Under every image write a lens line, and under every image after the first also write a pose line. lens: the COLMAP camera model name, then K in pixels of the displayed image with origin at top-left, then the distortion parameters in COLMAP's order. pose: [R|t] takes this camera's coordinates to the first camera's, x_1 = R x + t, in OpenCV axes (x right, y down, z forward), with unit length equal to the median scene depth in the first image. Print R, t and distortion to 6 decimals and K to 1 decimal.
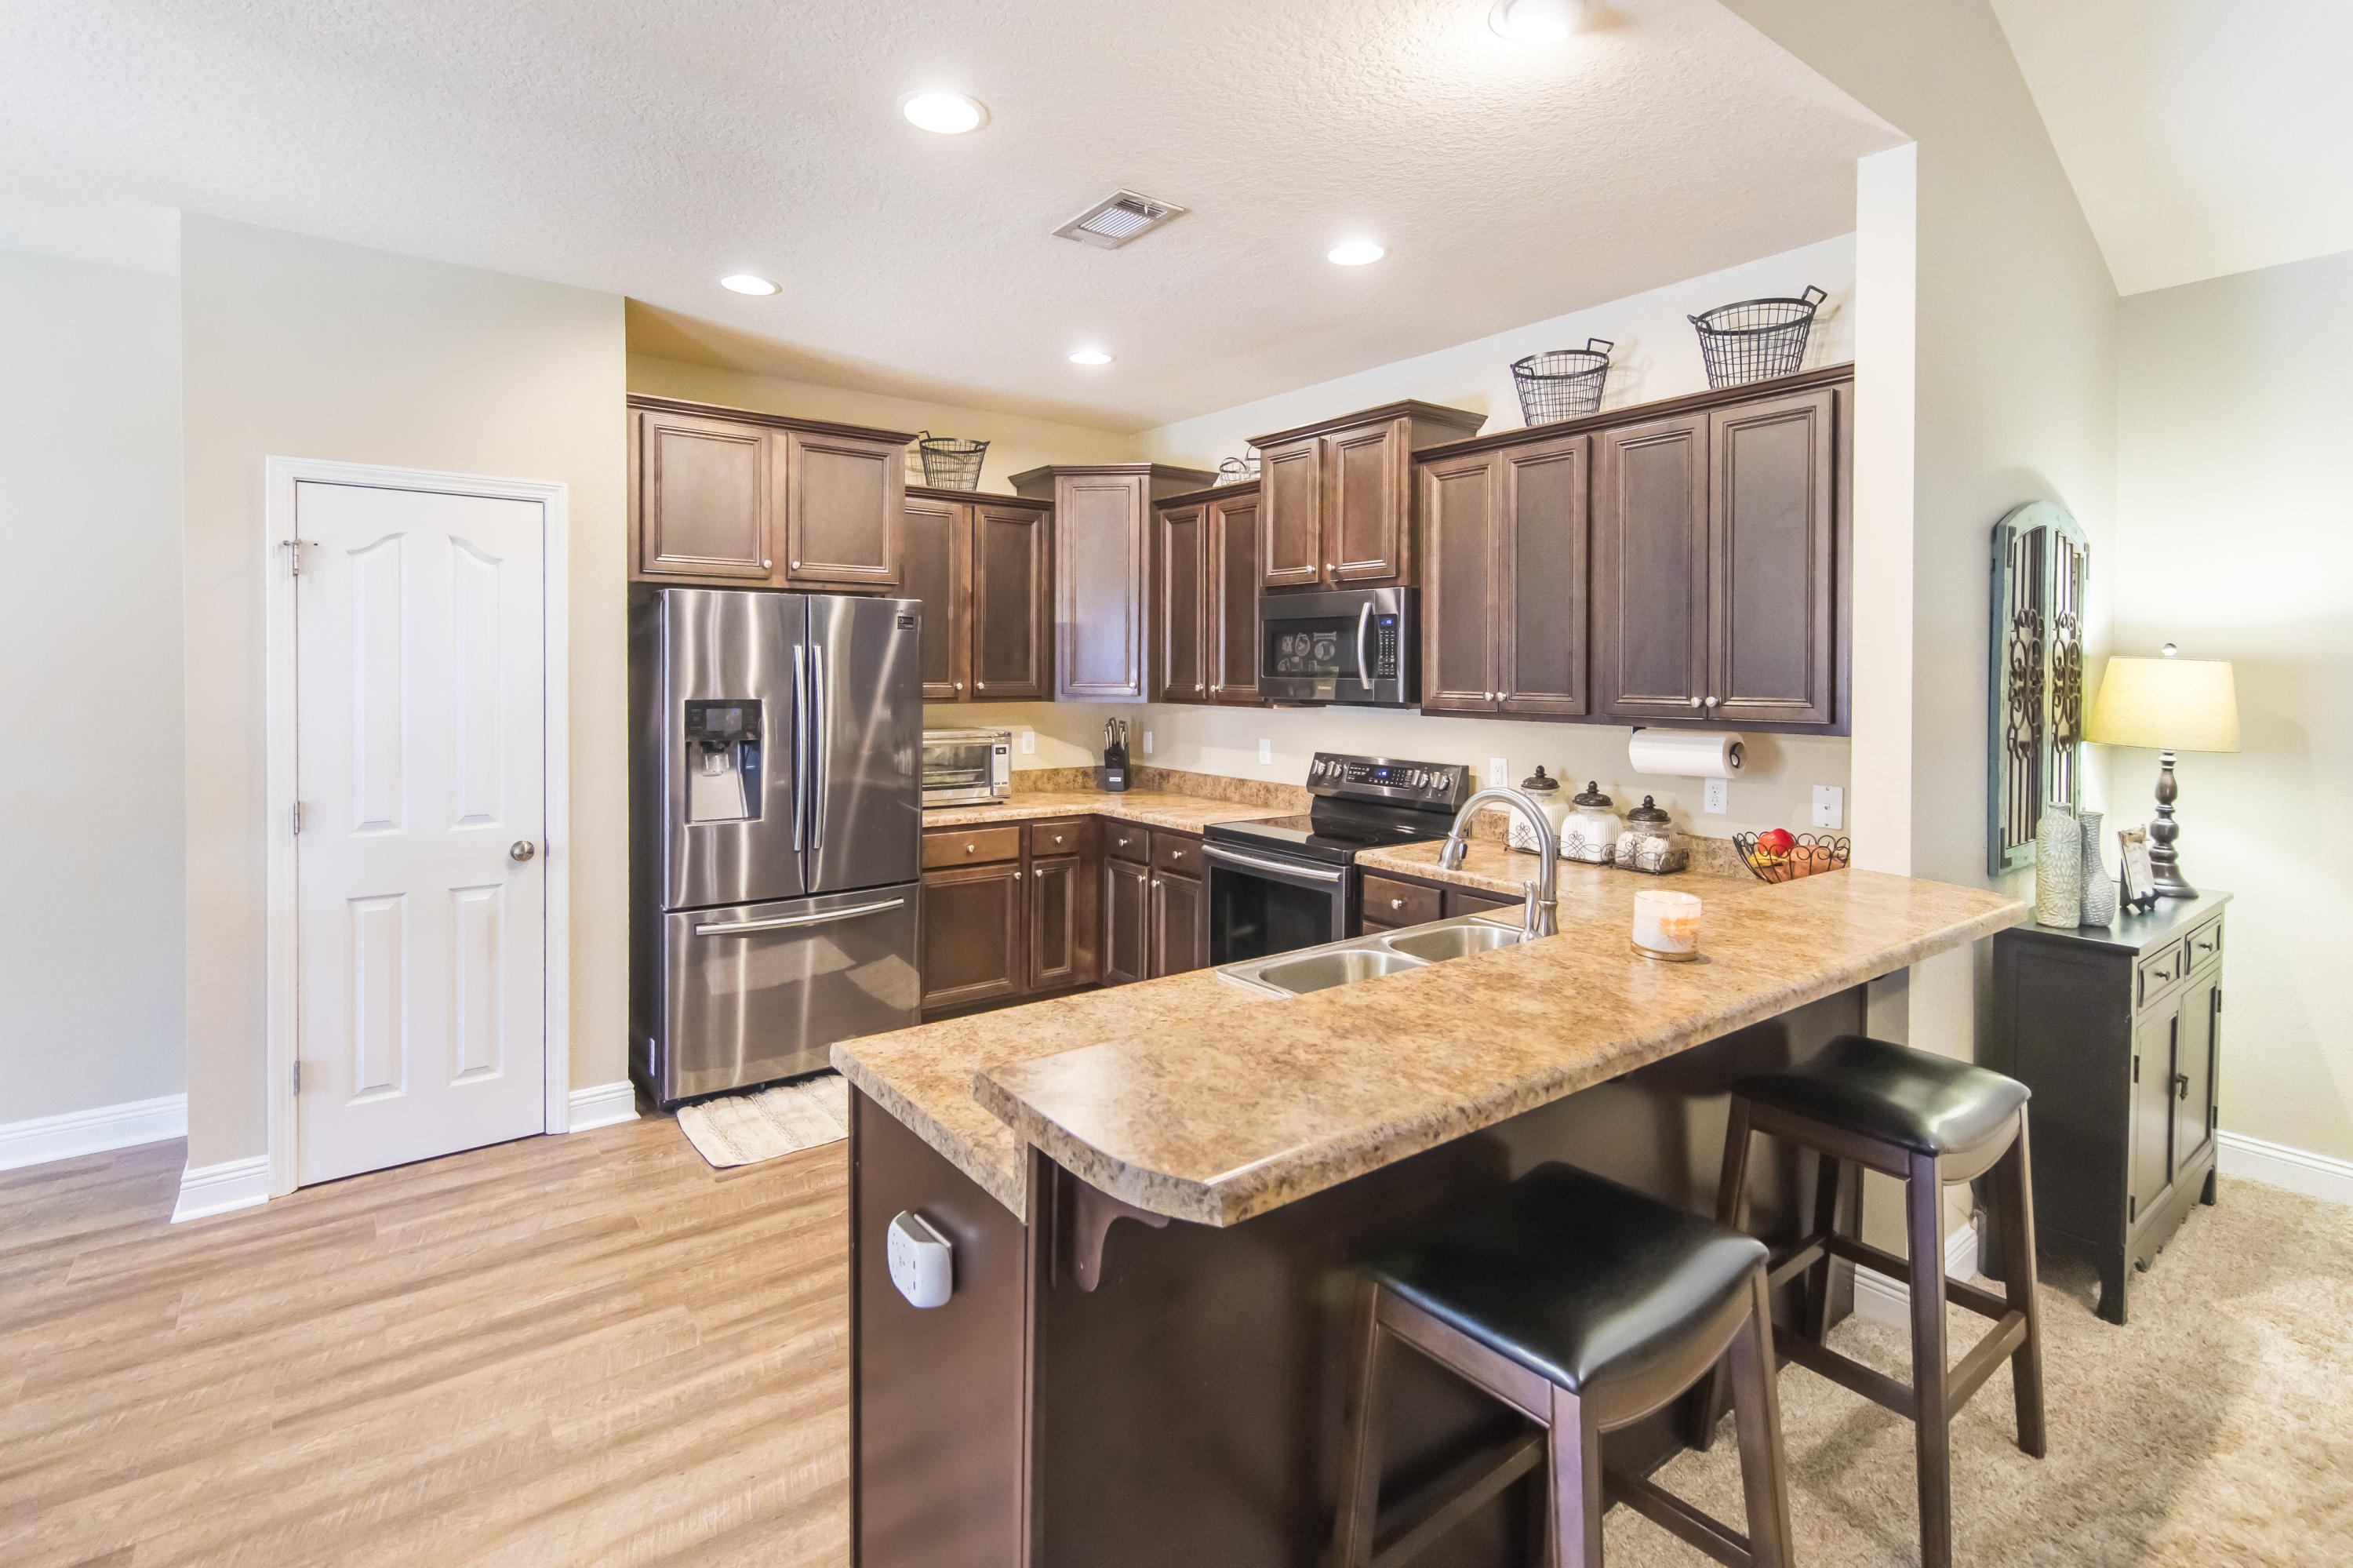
lens RADIAL K [[1120.4, 0, 1208.4], [0, 1120.4, 686.3], [0, 0, 1]] dist [0.003083, -0.002731]
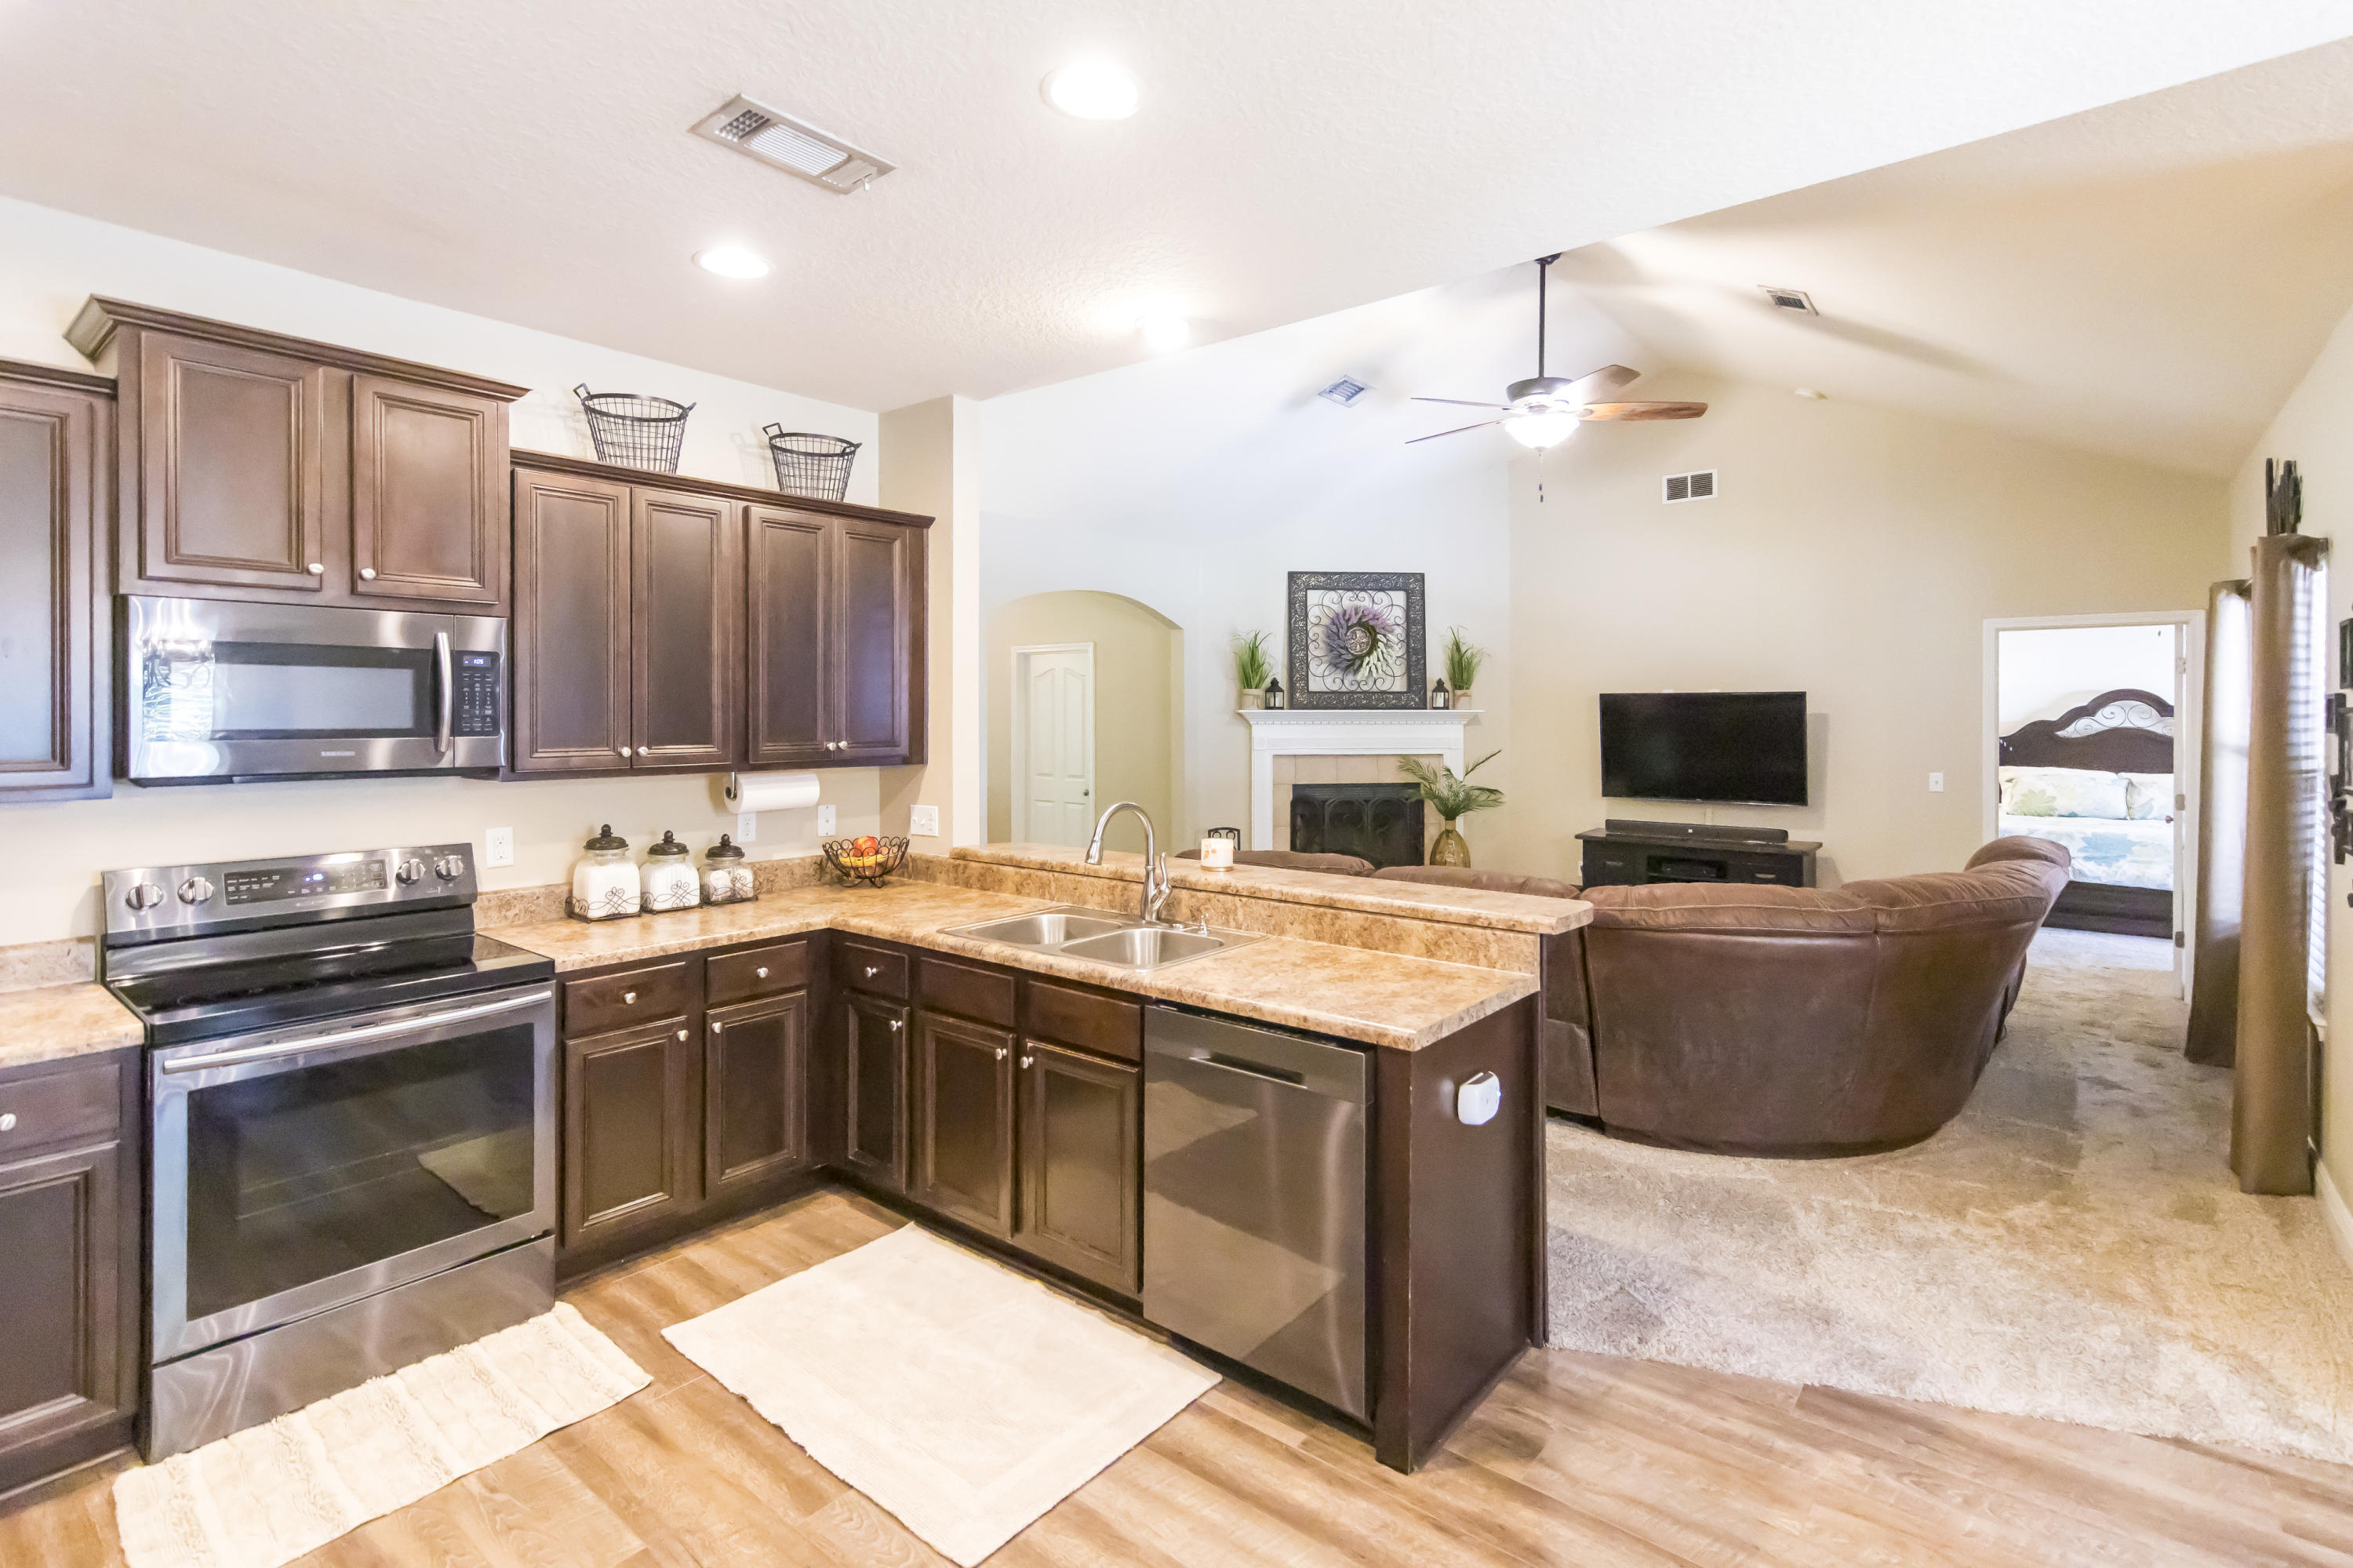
lens RADIAL K [[1120.4, 0, 1159.7], [0, 1120.4, 716.4], [0, 0, 1]] dist [0.003083, -0.002731]
pose [[-0.217571, -0.008960, 0.976003, -0.694785], [0.014614, 0.999816, 0.012436, -0.023518], [-0.975935, 0.016969, -0.217400, 0.727418]]
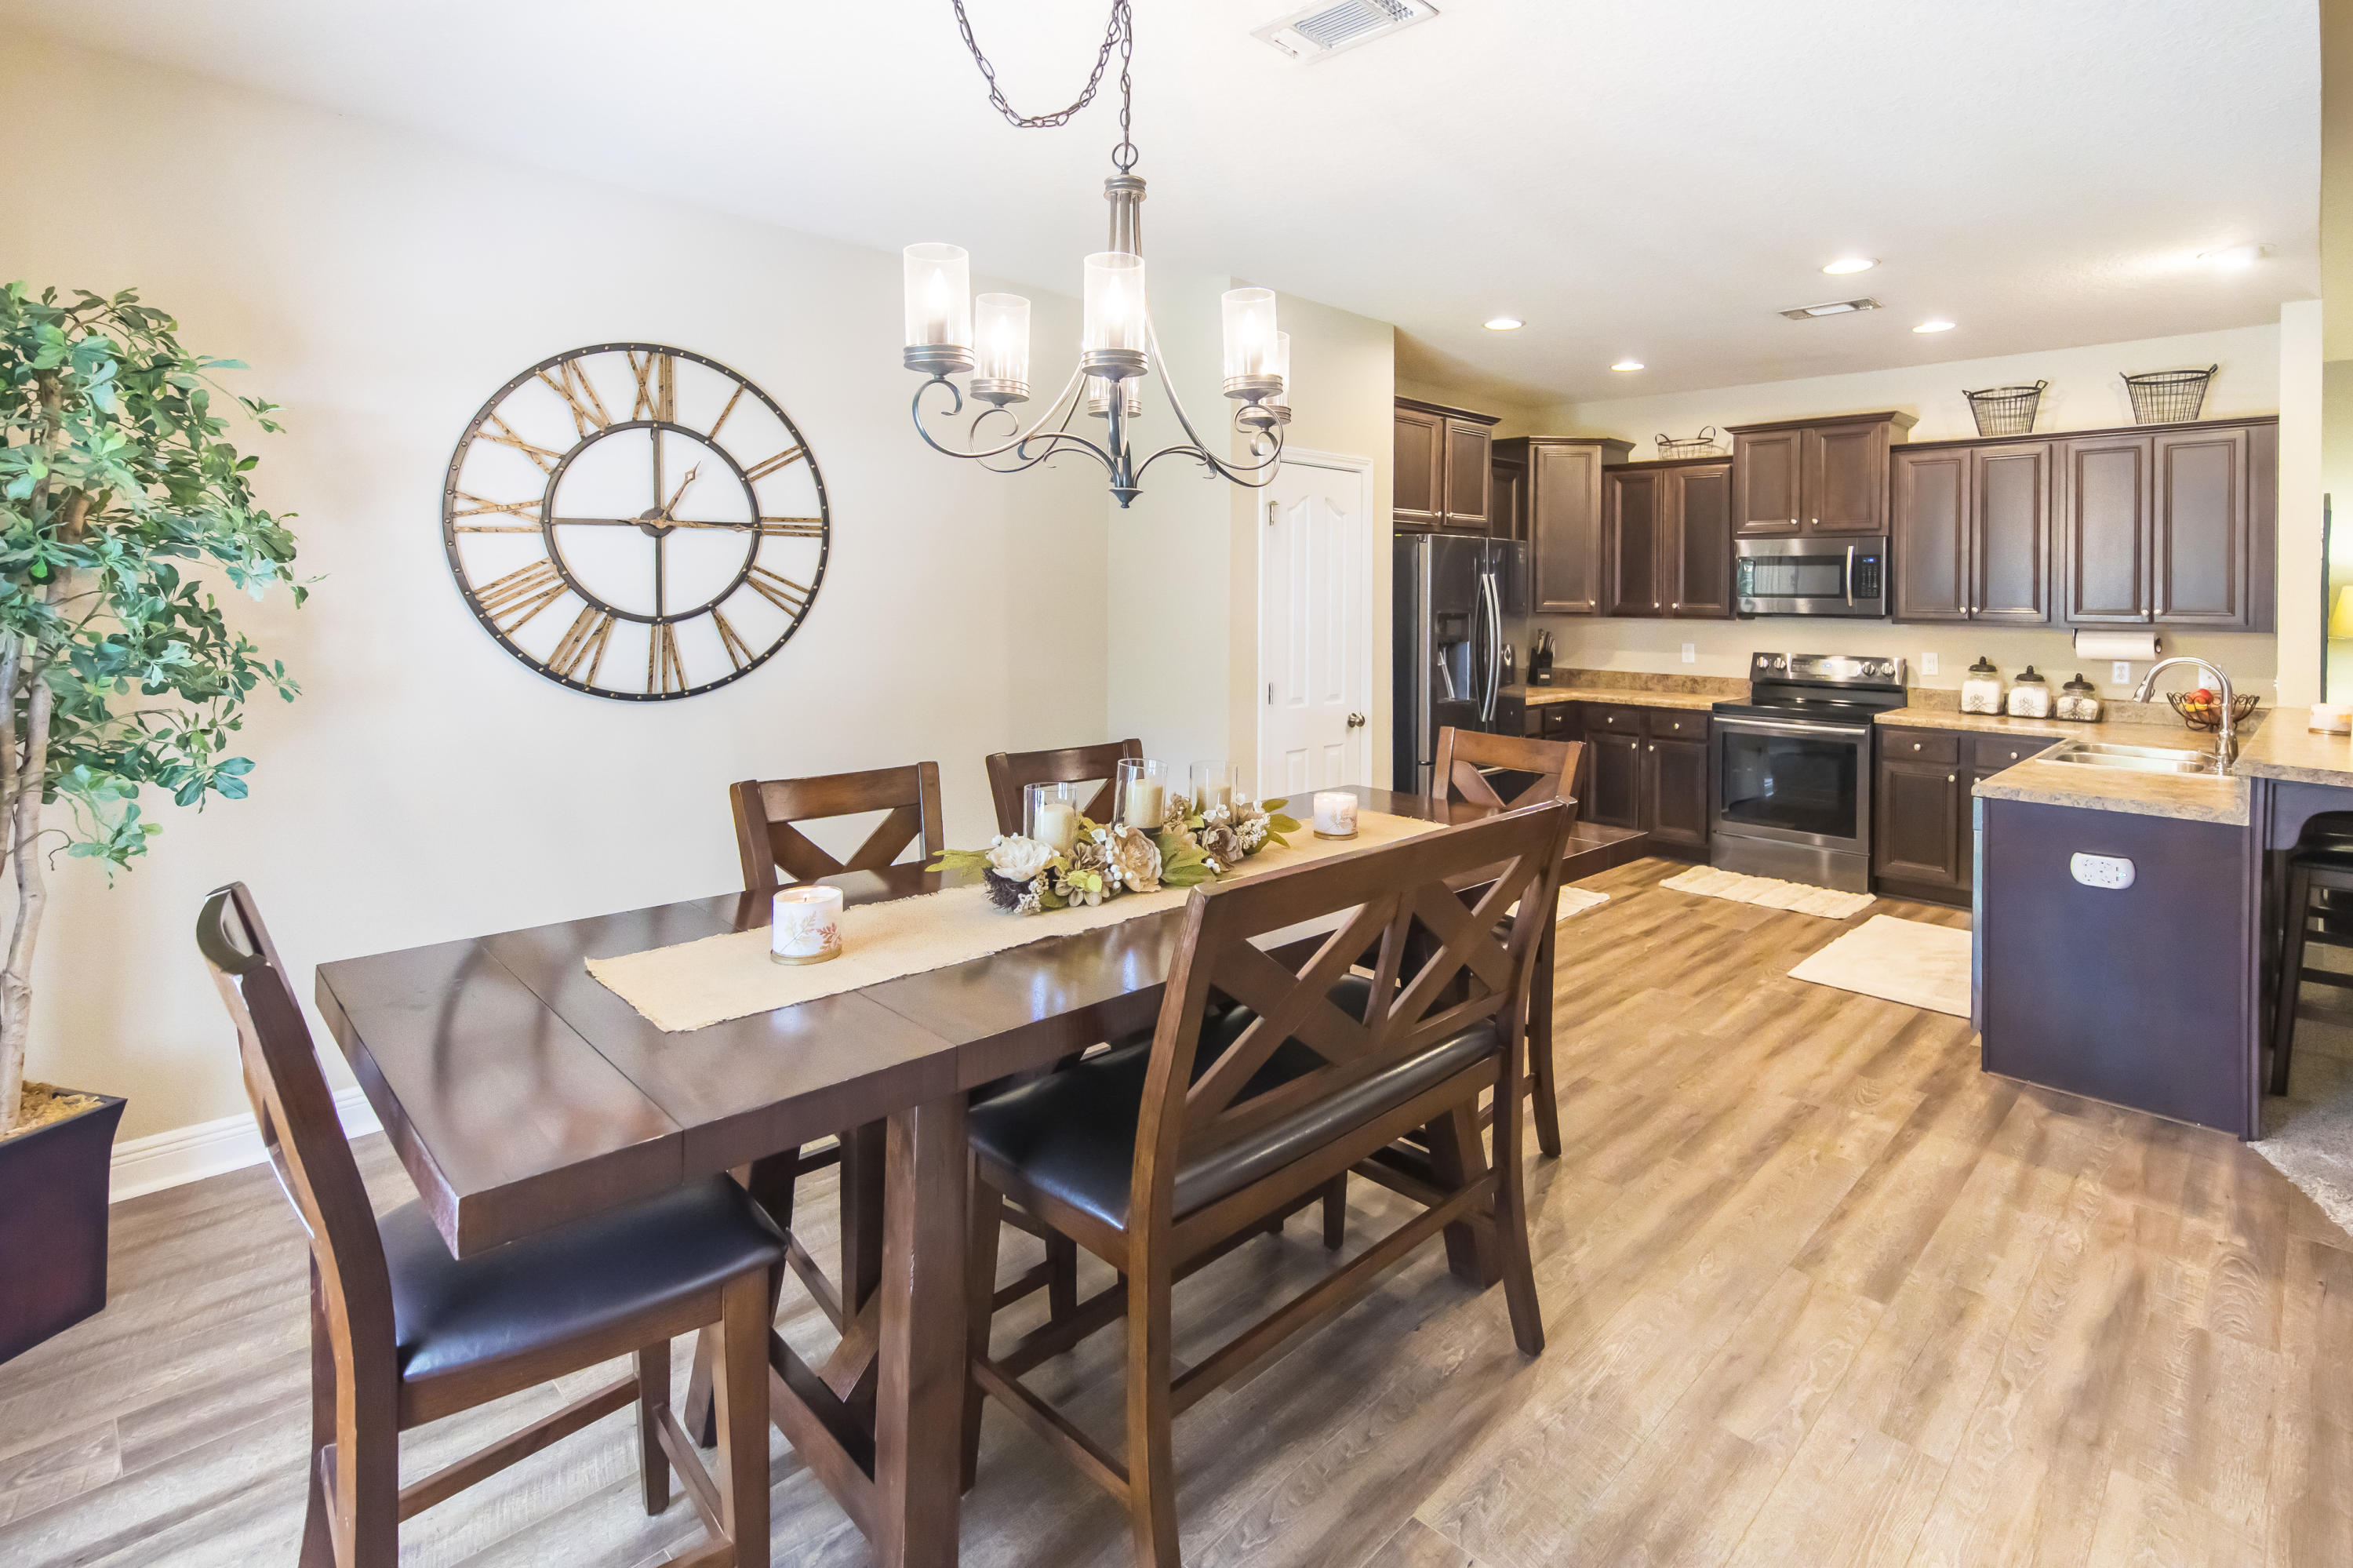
lens RADIAL K [[1120.4, 0, 1205.2], [0, 1120.4, 600.7], [0, 0, 1]] dist [0.003083, -0.002731]
pose [[0.992991, -0.000170, 0.118191, -0.889255], [0.001191, 0.999963, -0.008568, 0.007544], [-0.118185, 0.008648, 0.992954, -0.359630]]
